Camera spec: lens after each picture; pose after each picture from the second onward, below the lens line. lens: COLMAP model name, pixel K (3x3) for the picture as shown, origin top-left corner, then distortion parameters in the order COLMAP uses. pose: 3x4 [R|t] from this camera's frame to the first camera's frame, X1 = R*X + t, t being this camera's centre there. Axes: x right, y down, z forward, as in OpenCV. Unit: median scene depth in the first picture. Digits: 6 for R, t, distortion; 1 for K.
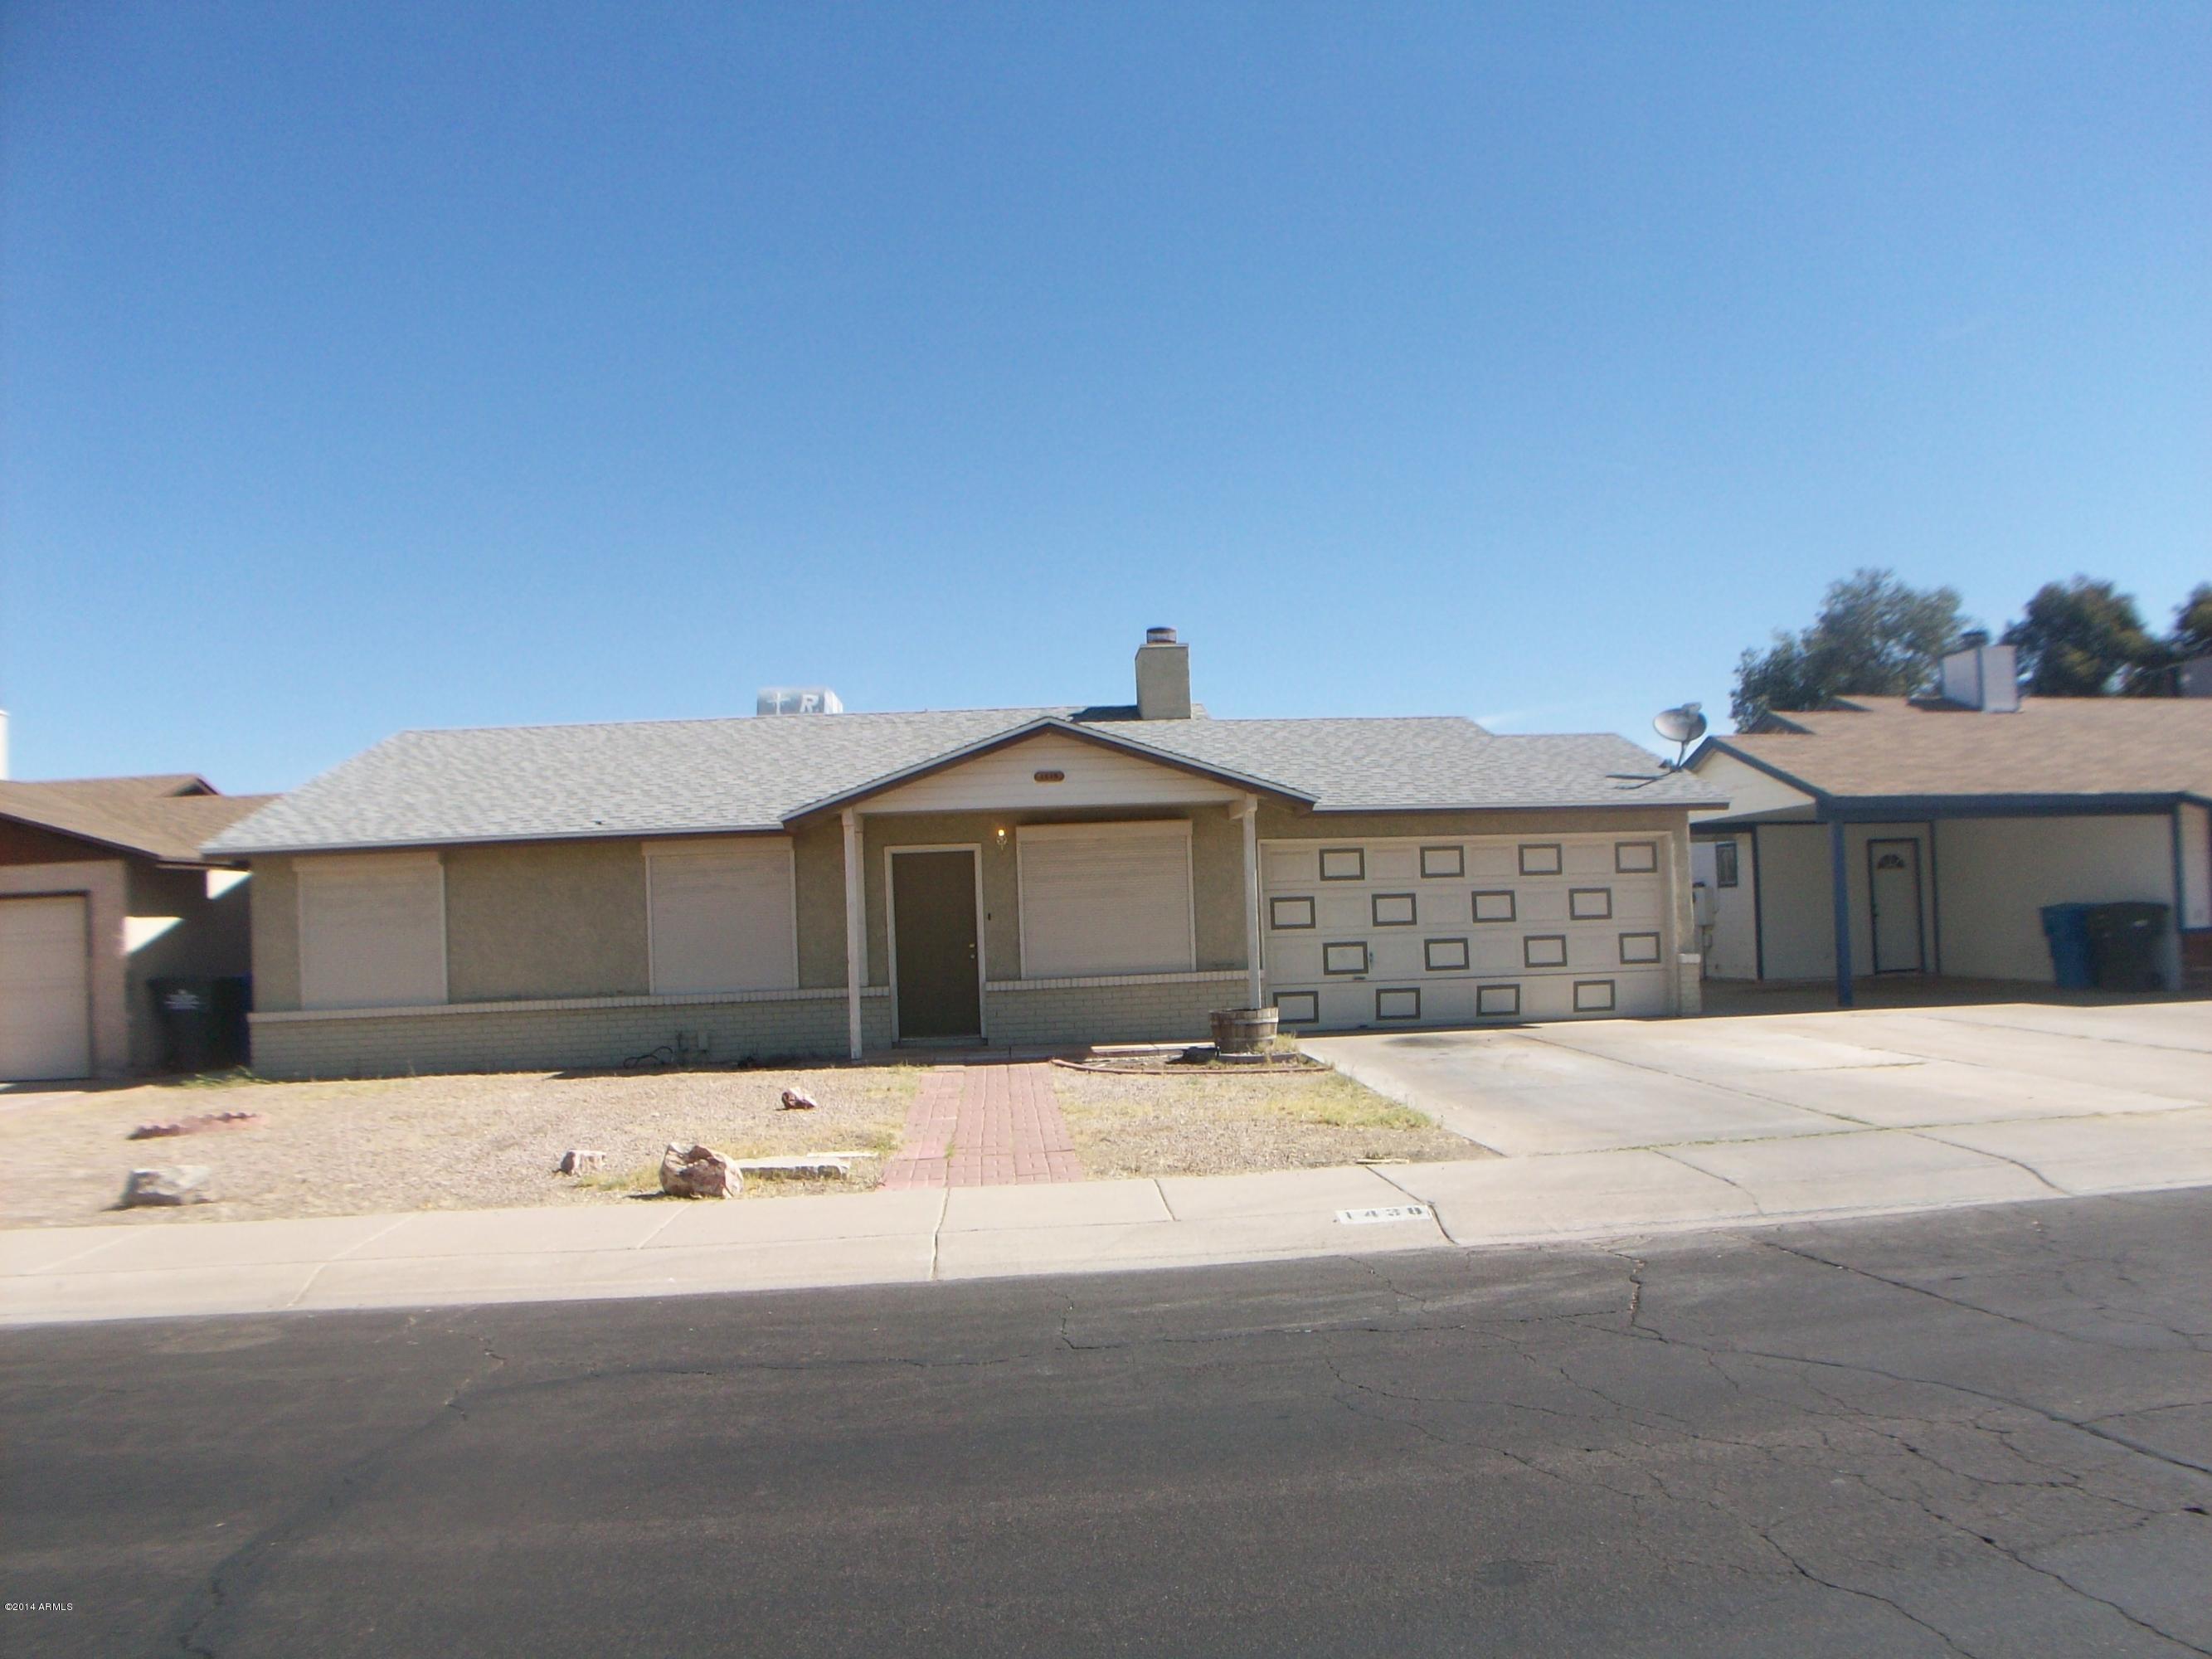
lens RADIAL K [[1682.5, 0, 1166.0], [0, 1682.5, 904.4], [0, 0, 1]] dist [-0.169021, 0.094241]
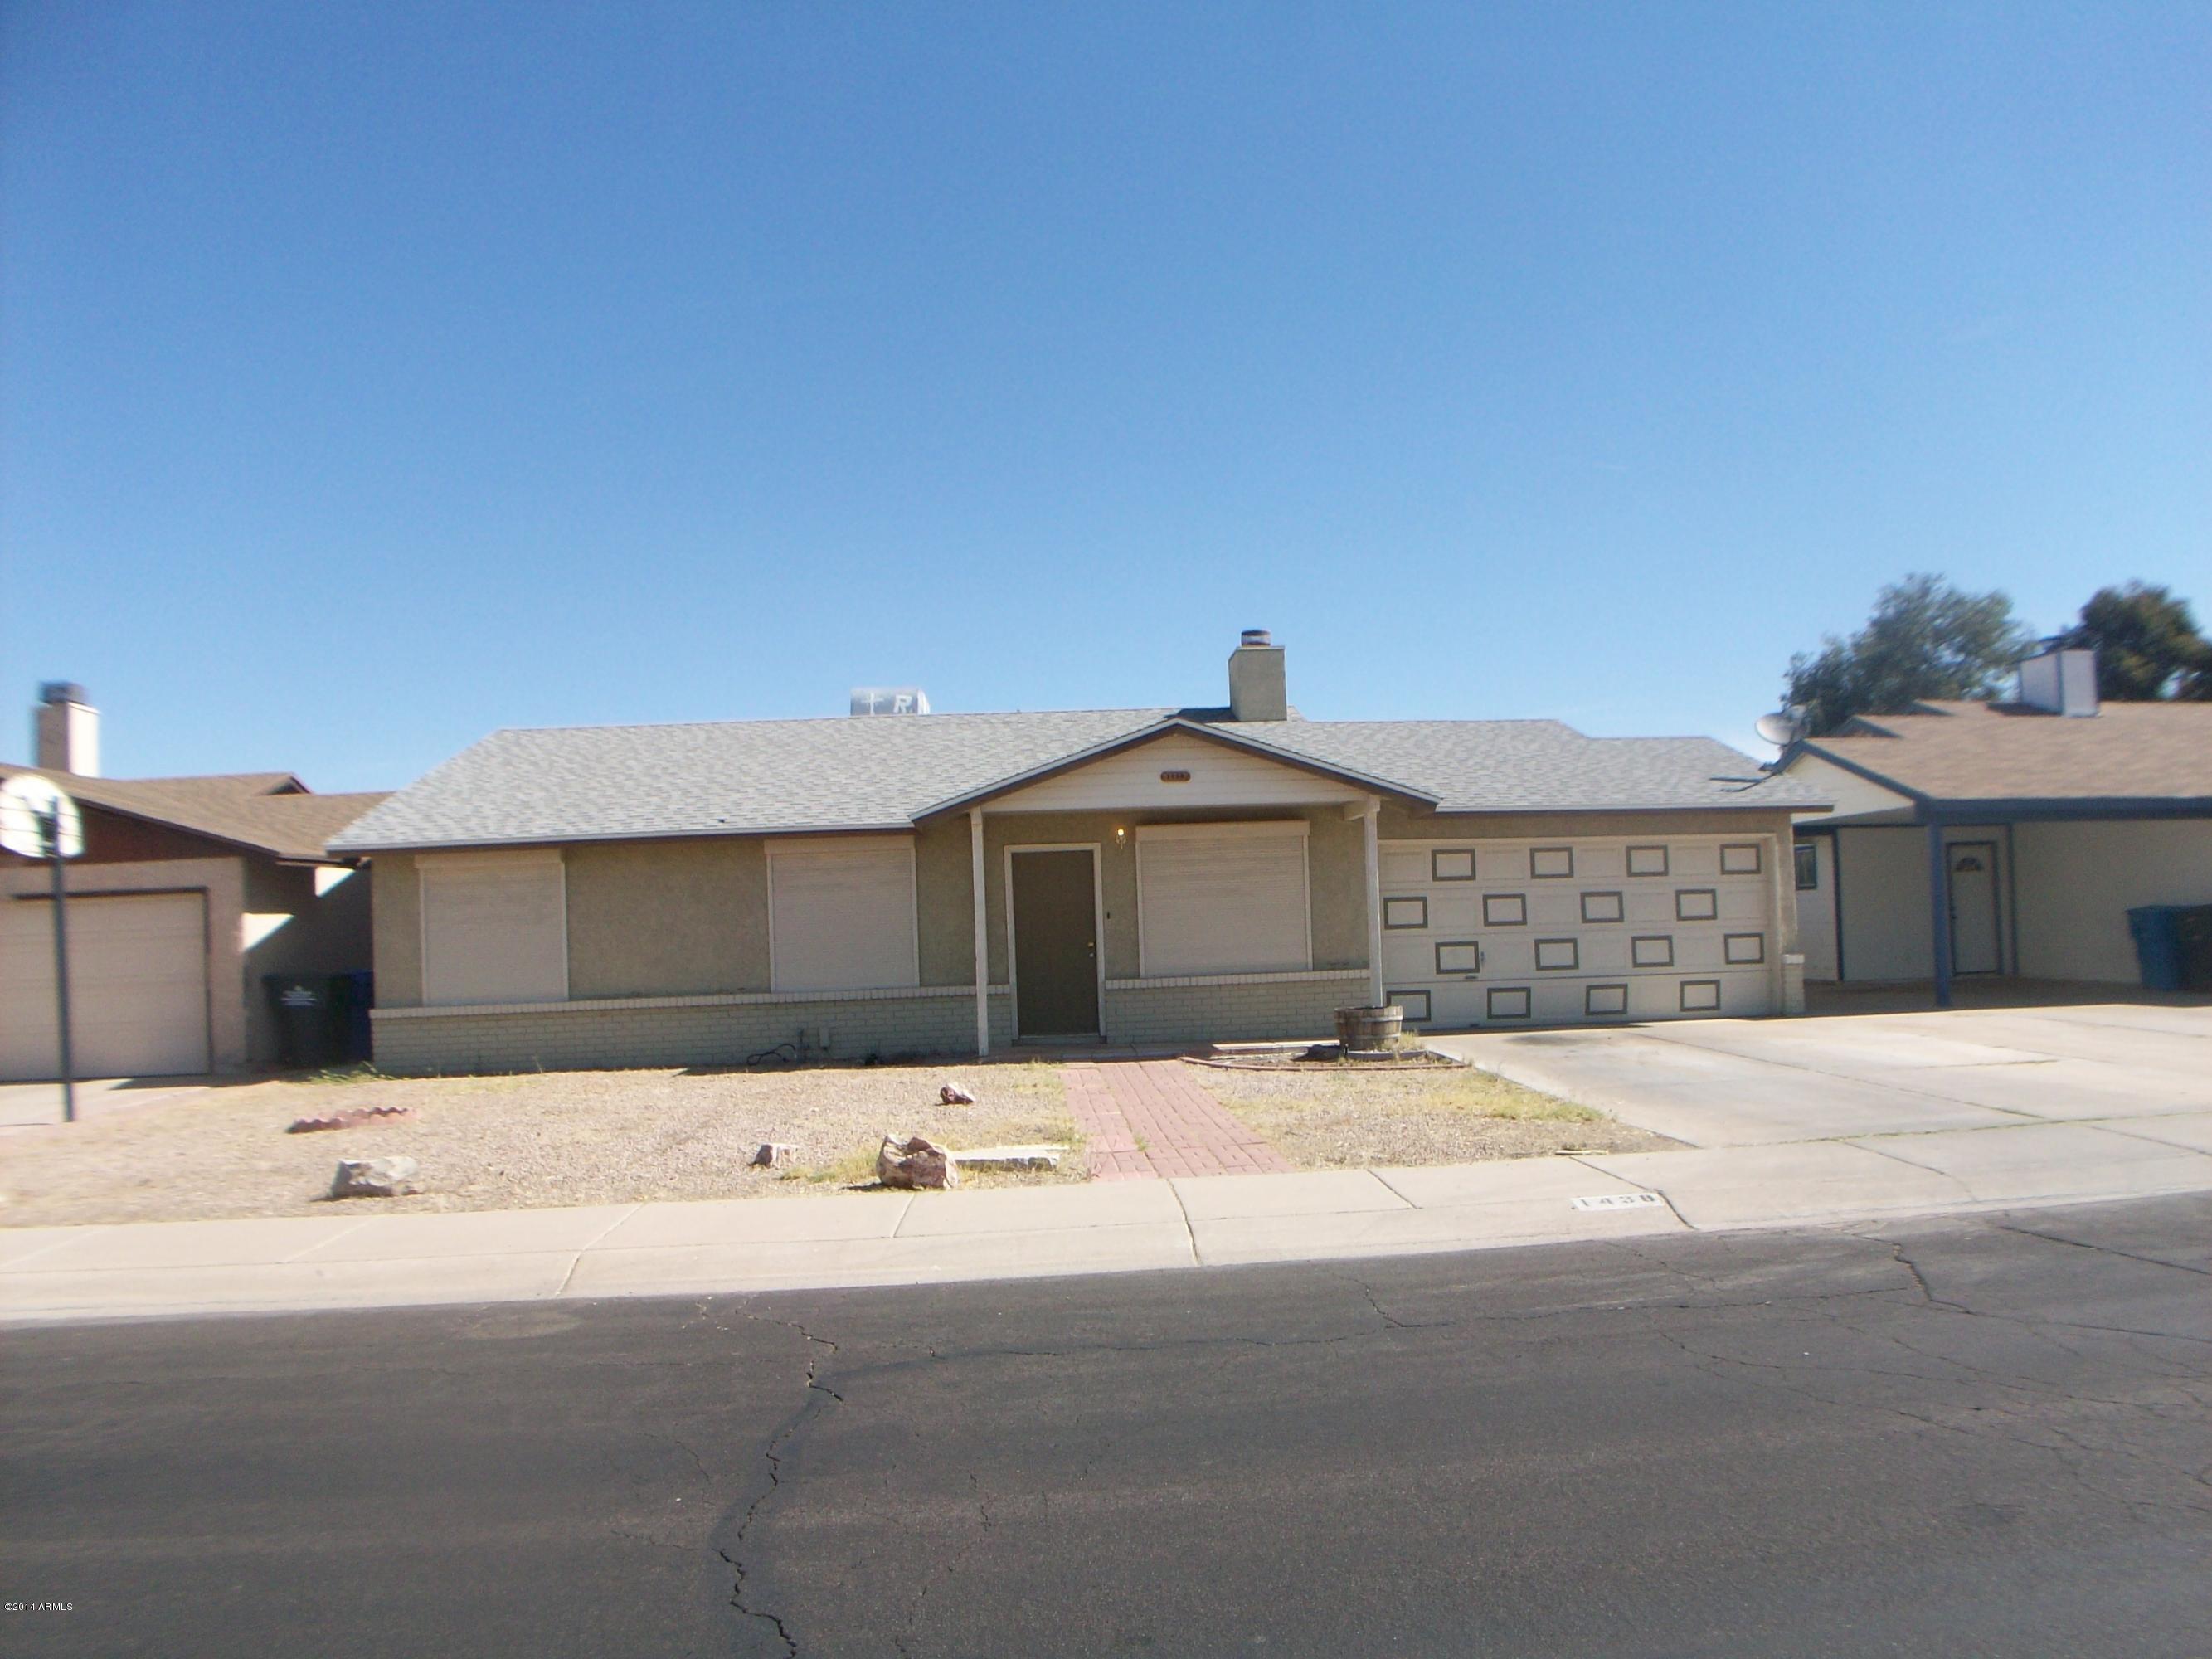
lens RADIAL K [[1682.5, 0, 1166.0], [0, 1682.5, 904.4], [0, 0, 1]] dist [-0.169021, 0.094241]
pose [[0.999957, 0.002908, -0.008750, -0.060455], [-0.002923, 0.999994, -0.001683, 0.002178], [0.008745, 0.001709, 0.999960, -0.010163]]
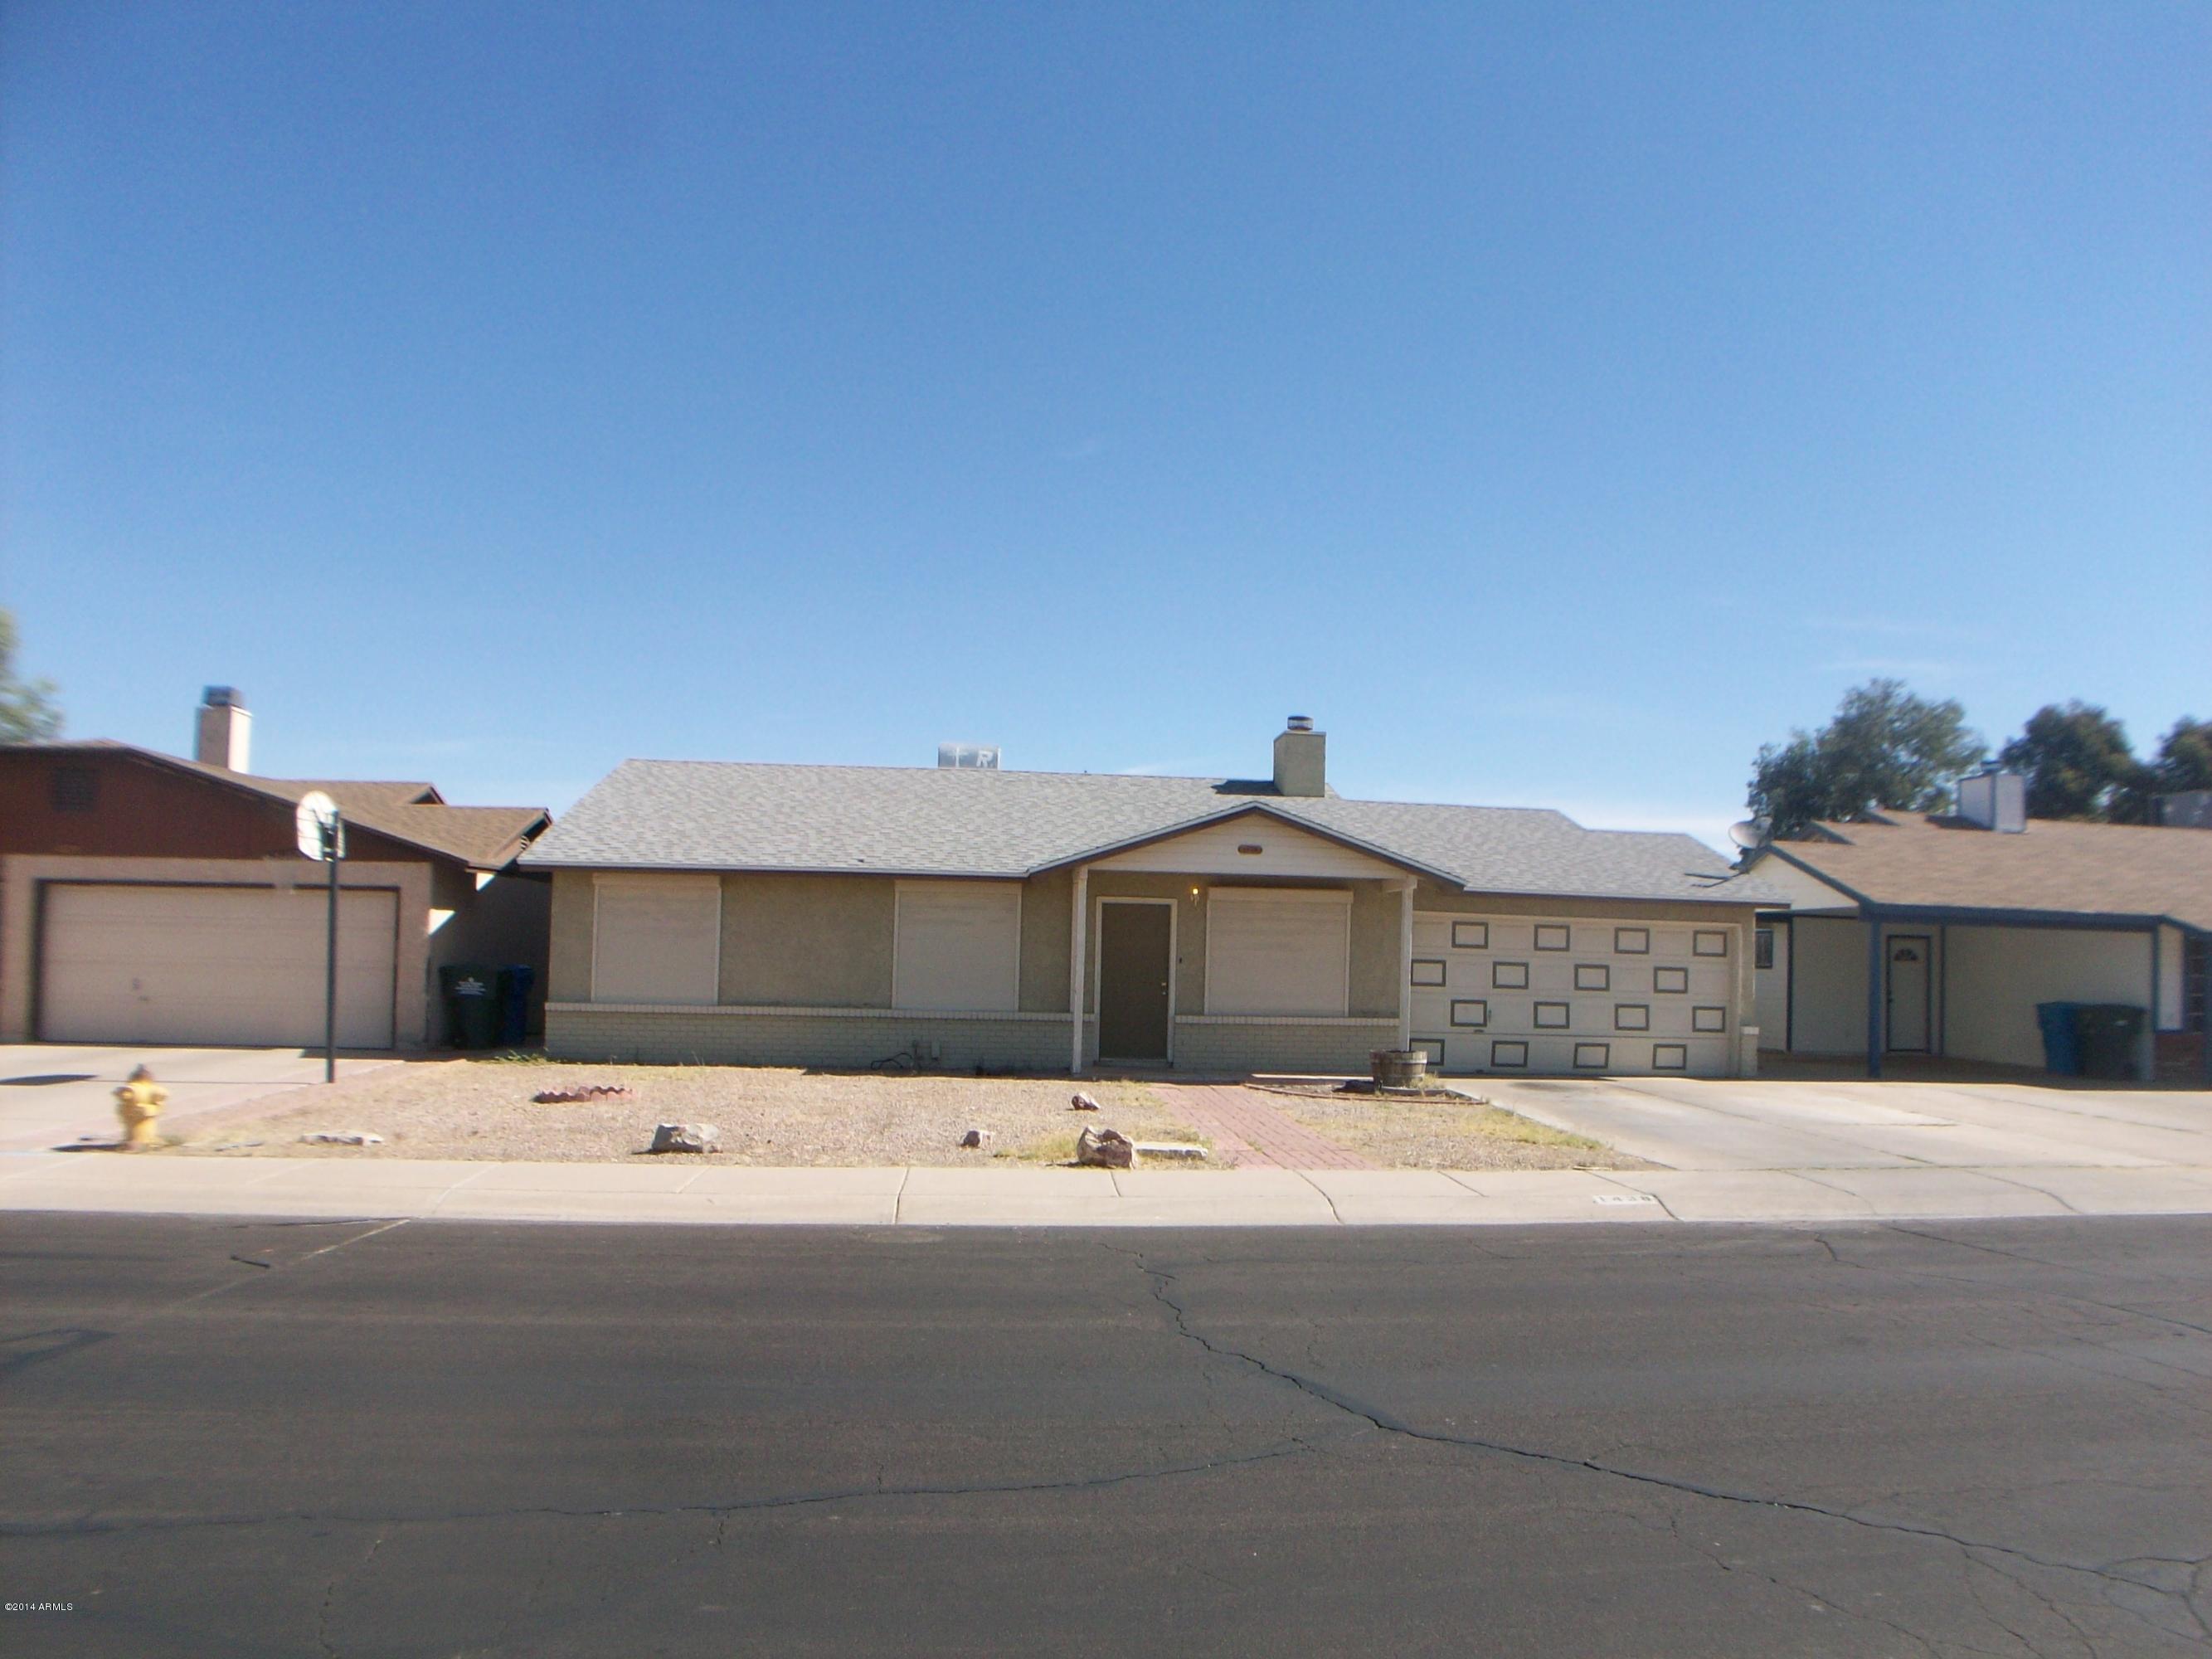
lens RADIAL K [[1681.8, 0, 1163.1], [0, 1681.8, 893.0], [0, 0, 1]] dist [-0.169887, 0.095063]
pose [[0.997832, 0.064353, 0.013790, -0.134307], [-0.063960, 0.997580, -0.027268, -0.007164], [-0.015512, 0.026327, 0.999533, -0.193900]]
